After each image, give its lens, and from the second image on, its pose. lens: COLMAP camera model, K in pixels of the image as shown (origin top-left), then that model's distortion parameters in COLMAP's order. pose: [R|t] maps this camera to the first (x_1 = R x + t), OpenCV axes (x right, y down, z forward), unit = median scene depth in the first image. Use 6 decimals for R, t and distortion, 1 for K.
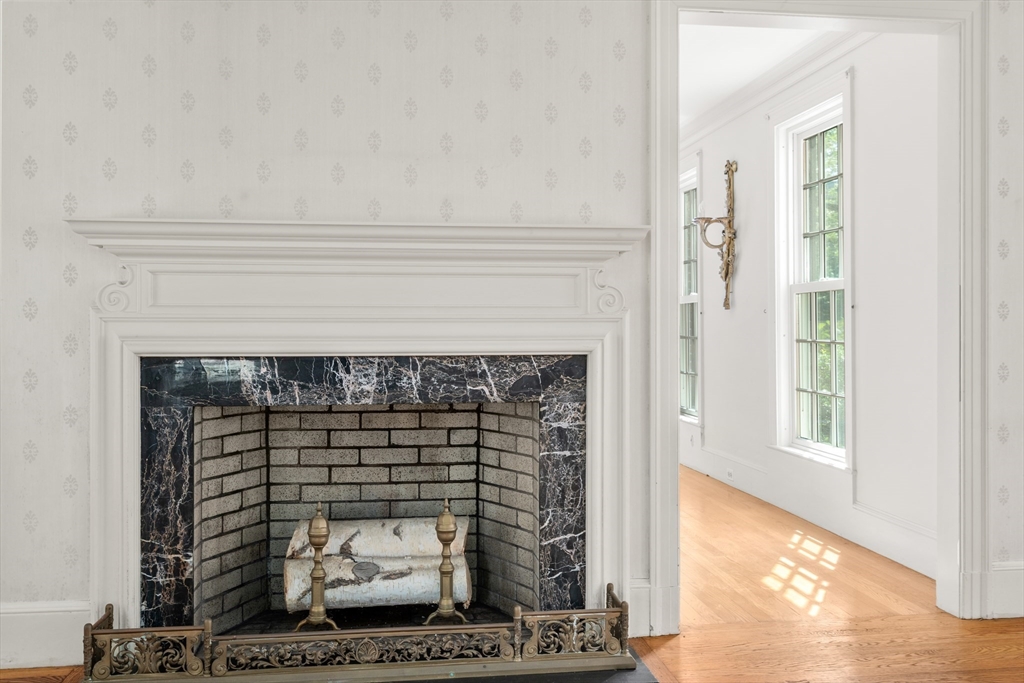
lens RADIAL K [[937.1, 0, 513.4], [0, 937.1, 331.6], [0, 0, 1]] dist [-0.007909, 0.000000]
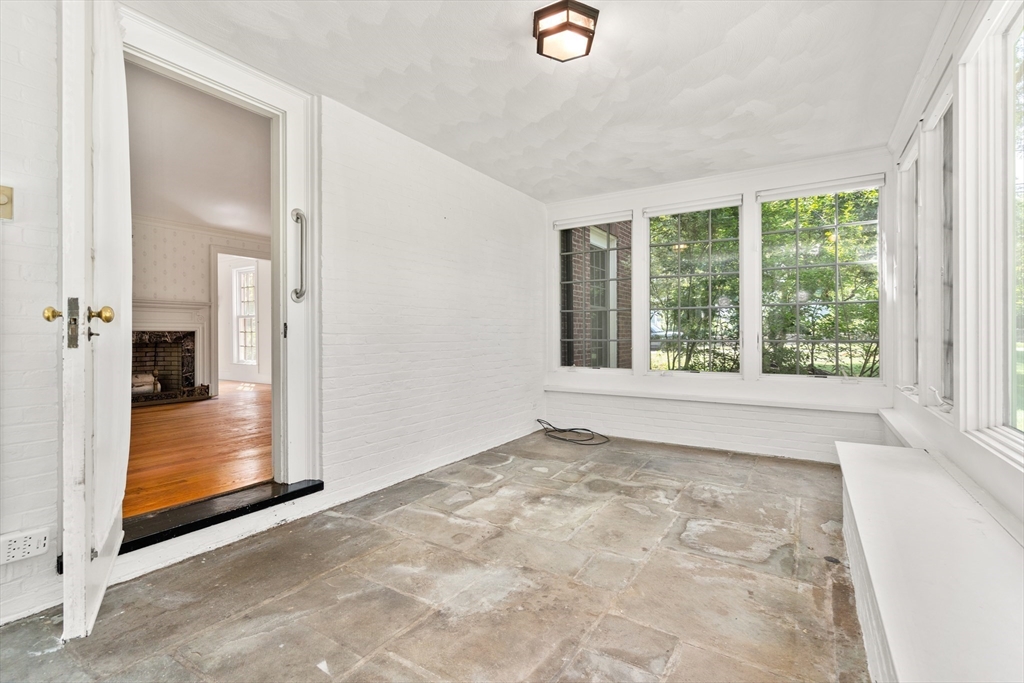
lens RADIAL K [[467.7, 0, 514.7], [0, 467.7, 336.7], [0, 0, 1]] dist [-0.001729, -0.000069]
pose [[0.649435, -0.004836, 0.760402, -0.607102], [0.006314, 0.999980, 0.000967, 0.057452], [-0.760391, 0.004174, 0.649452, -1.533291]]
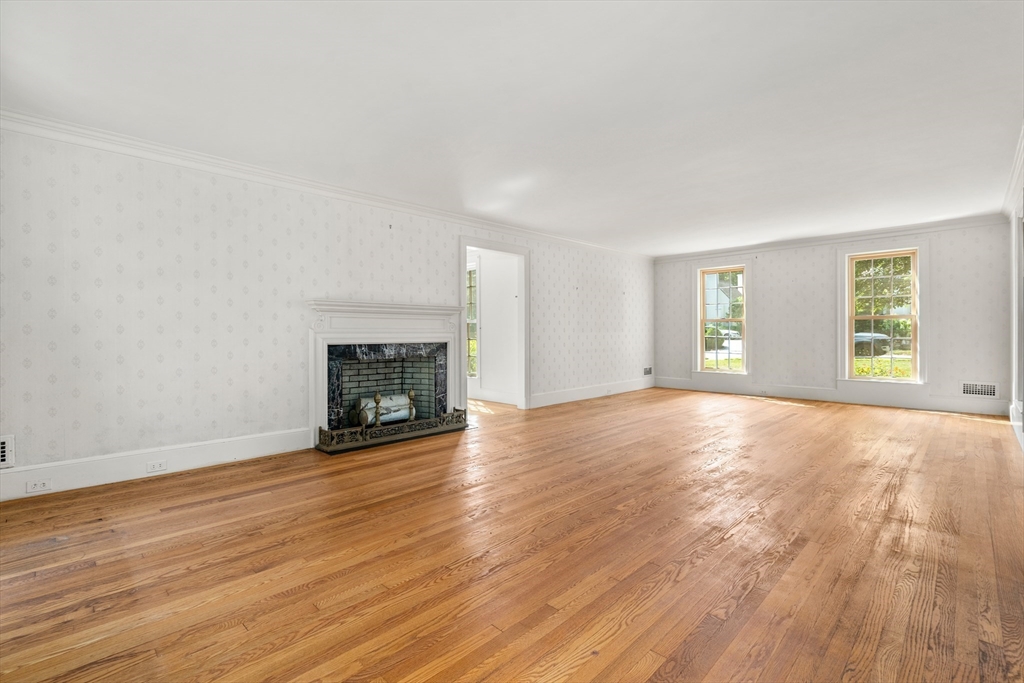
lens RADIAL K [[467.7, 0, 510.1], [0, 467.7, 336.8], [0, 0, 1]] dist [-0.001729, -0.000069]
pose [[0.801905, -0.007370, 0.597406, -0.782059], [0.007022, 0.999971, 0.002911, 0.000699], [-0.597410, 0.001861, 0.801934, -0.542721]]
